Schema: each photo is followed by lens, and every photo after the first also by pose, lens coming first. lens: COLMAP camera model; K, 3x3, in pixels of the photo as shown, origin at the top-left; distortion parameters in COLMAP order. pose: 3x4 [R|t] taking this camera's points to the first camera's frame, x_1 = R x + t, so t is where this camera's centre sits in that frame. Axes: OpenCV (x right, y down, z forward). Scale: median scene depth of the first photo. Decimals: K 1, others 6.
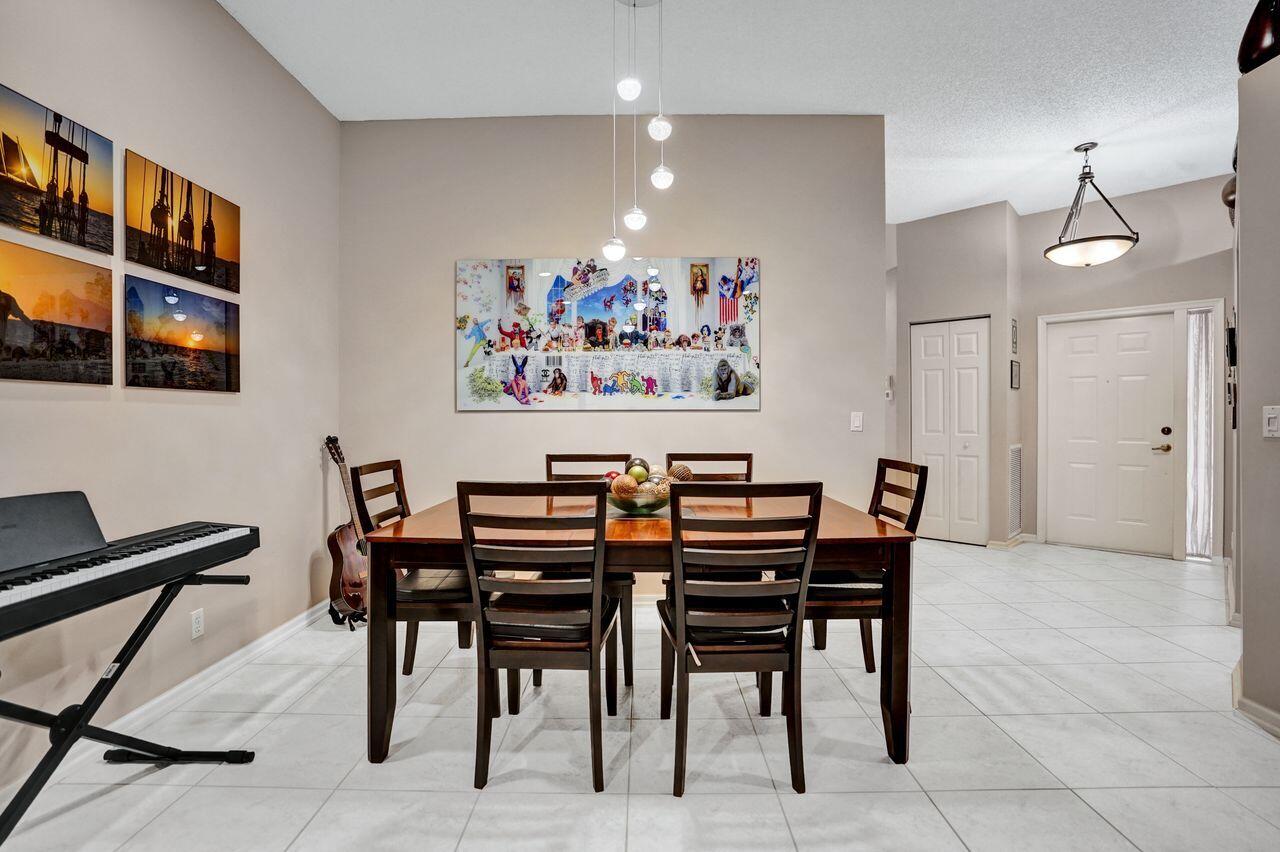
lens RADIAL K [[596.4, 0, 628.3], [0, 596.4, 418.9], [0, 0, 1]] dist [-0.048869, -0.000227]
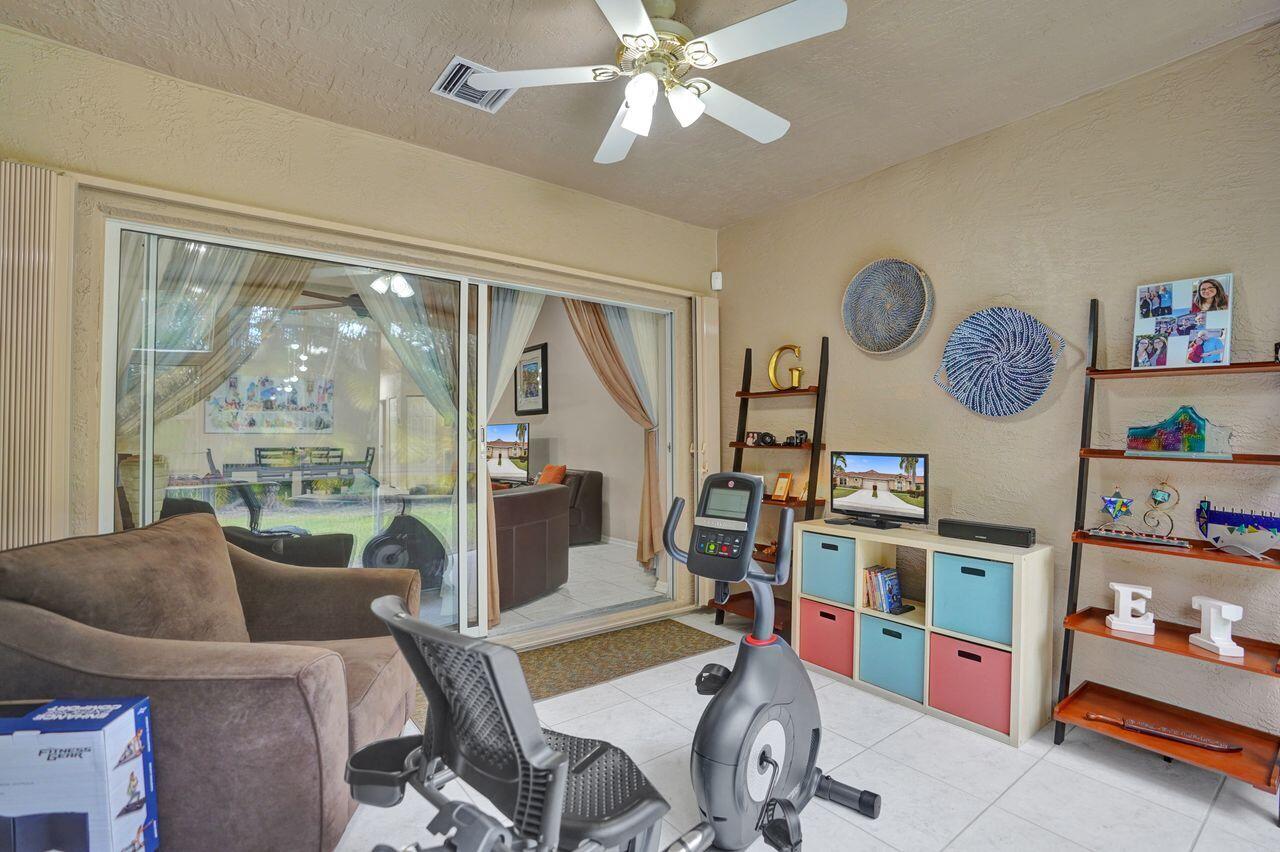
lens RADIAL K [[589.2, 0, 631.8], [0, 589.2, 431.1], [0, 0, 1]] dist [-0.033815, 0.000149]
pose [[0.780564, 0.009569, 0.625003, -0.413509], [0.000251, 0.999878, -0.015622, 0.018818], [-0.625076, 0.012351, 0.780466, -2.096515]]
